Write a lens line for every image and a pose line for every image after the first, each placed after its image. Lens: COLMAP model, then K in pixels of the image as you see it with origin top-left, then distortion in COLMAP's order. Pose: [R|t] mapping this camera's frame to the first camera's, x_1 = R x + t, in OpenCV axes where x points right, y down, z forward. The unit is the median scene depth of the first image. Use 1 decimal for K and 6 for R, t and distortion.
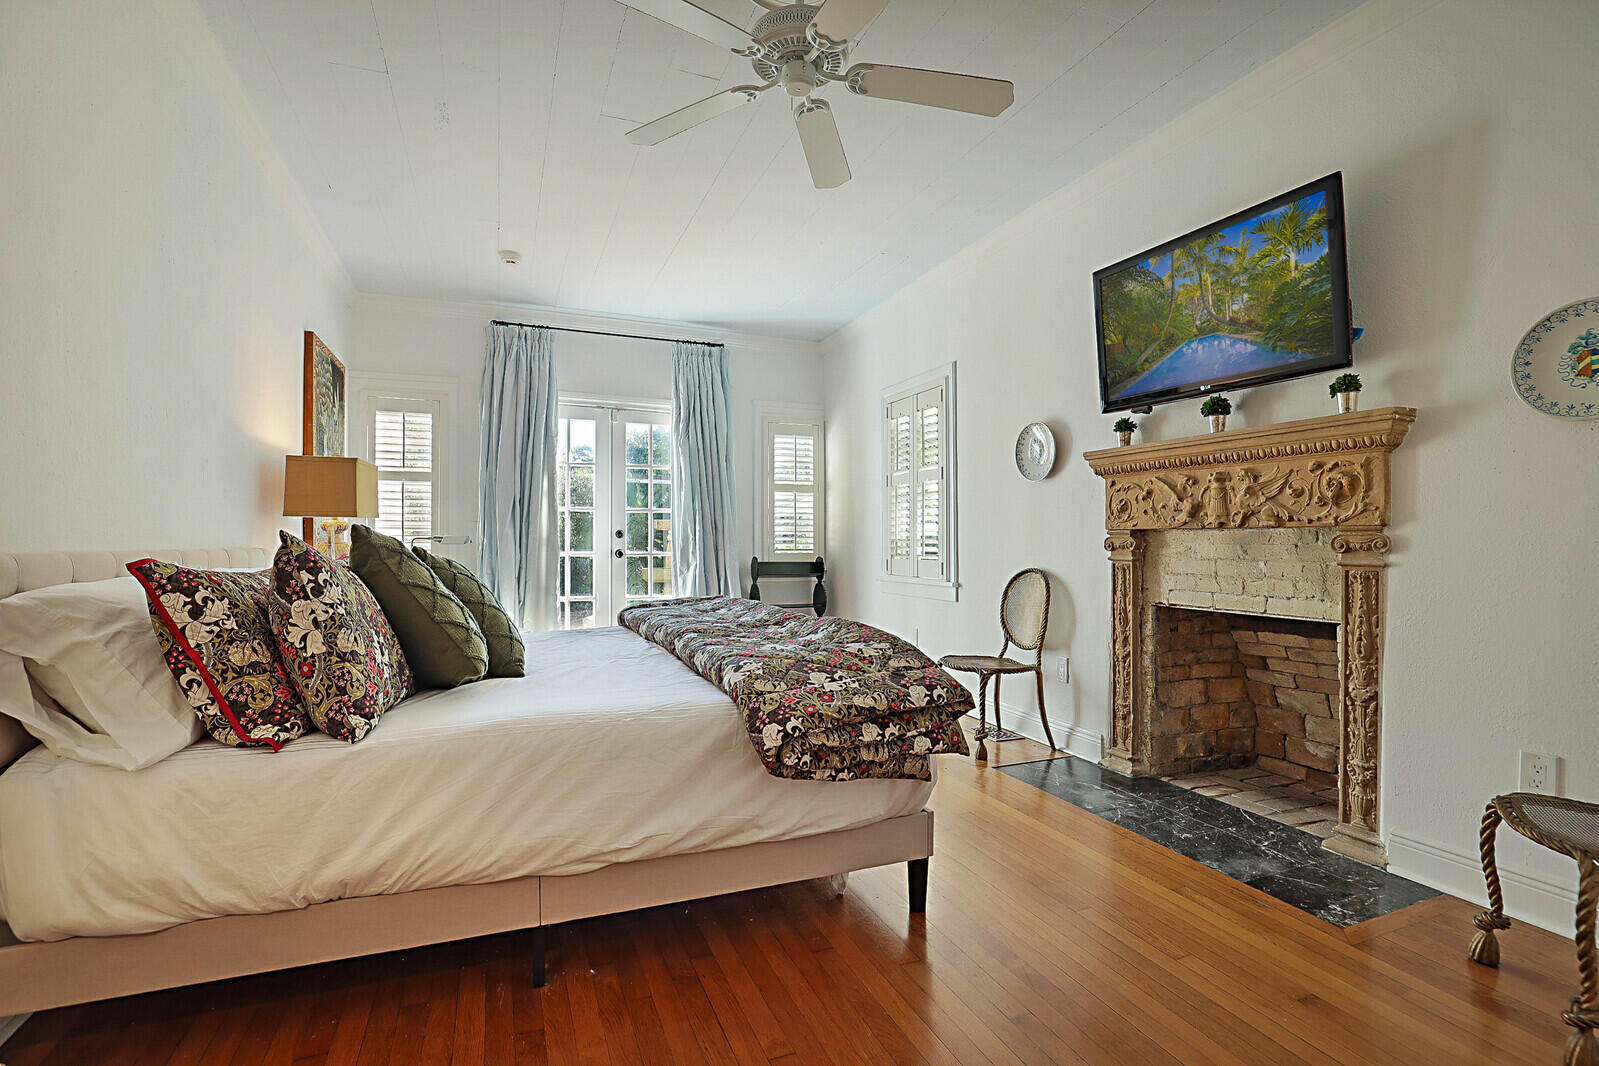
lens RADIAL K [[749.0, 0, 797.6], [0, 749.0, 525.3], [0, 0, 1]] dist [-0.025295, 0.001717]
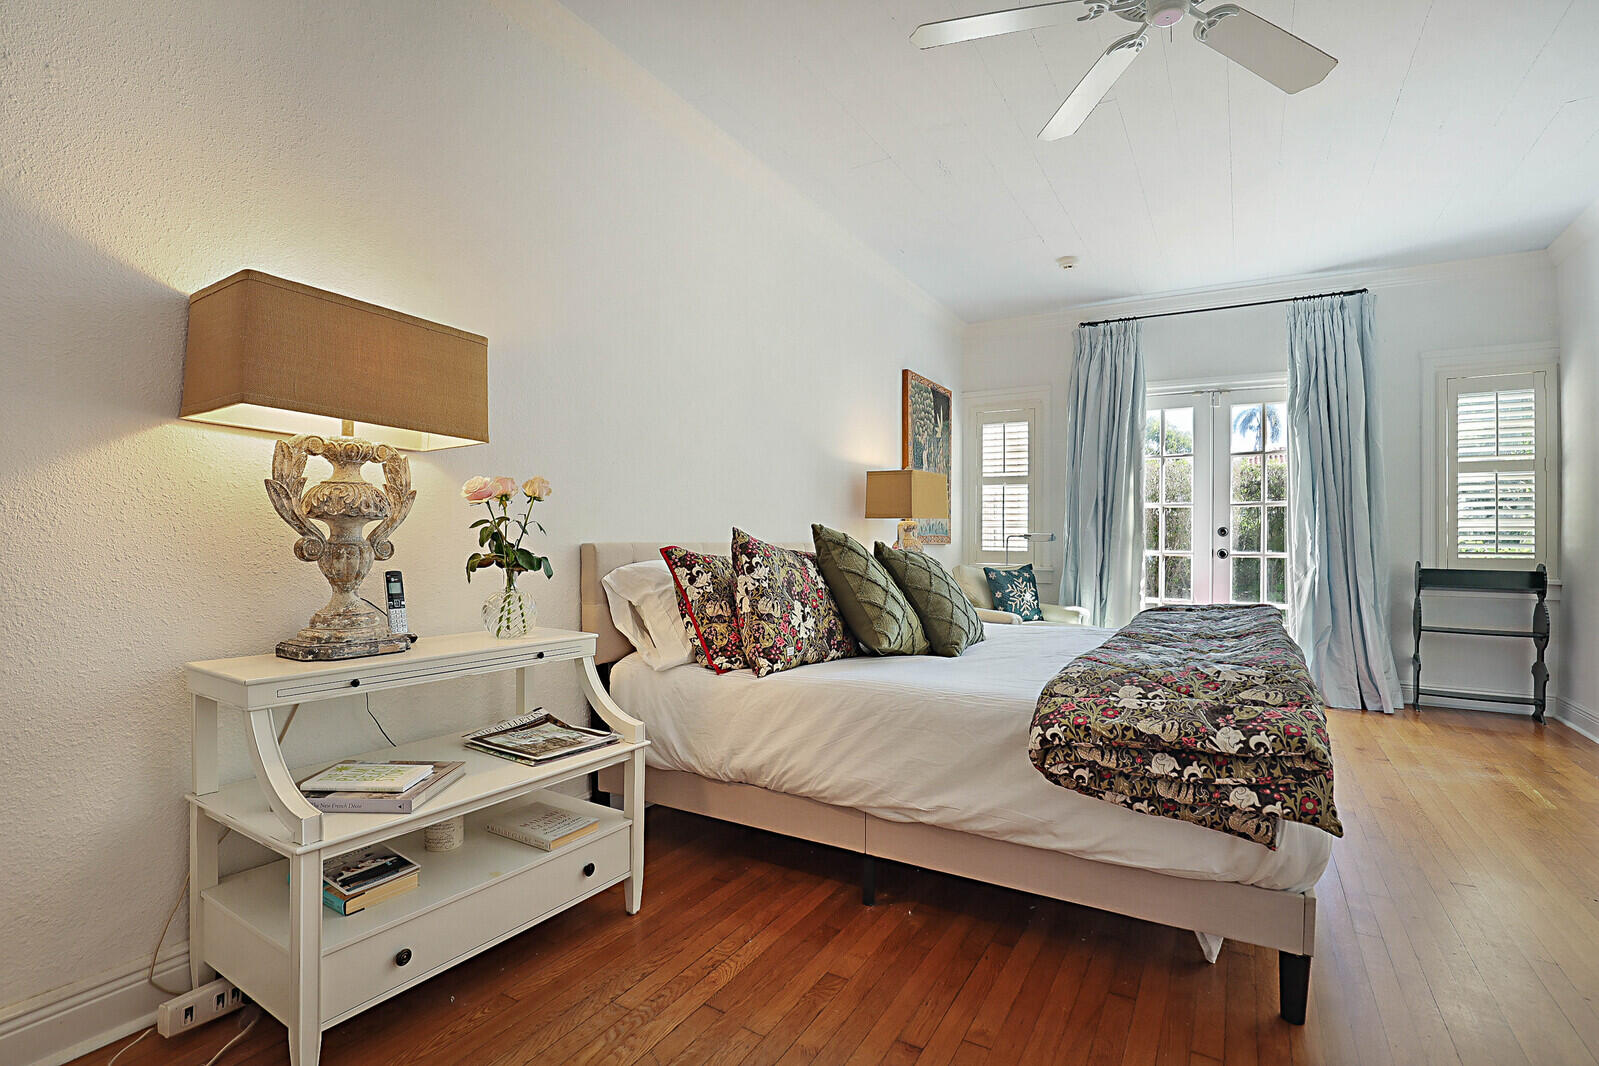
lens RADIAL K [[760.8, 0, 788.9], [0, 760.8, 526.1], [0, 0, 1]] dist [-0.025987, 0.004101]
pose [[0.602224, -0.006262, -0.798303, 0.535535], [0.008943, 0.999959, -0.001097, 0.004211], [0.798277, -0.006479, 0.602256, 0.148353]]
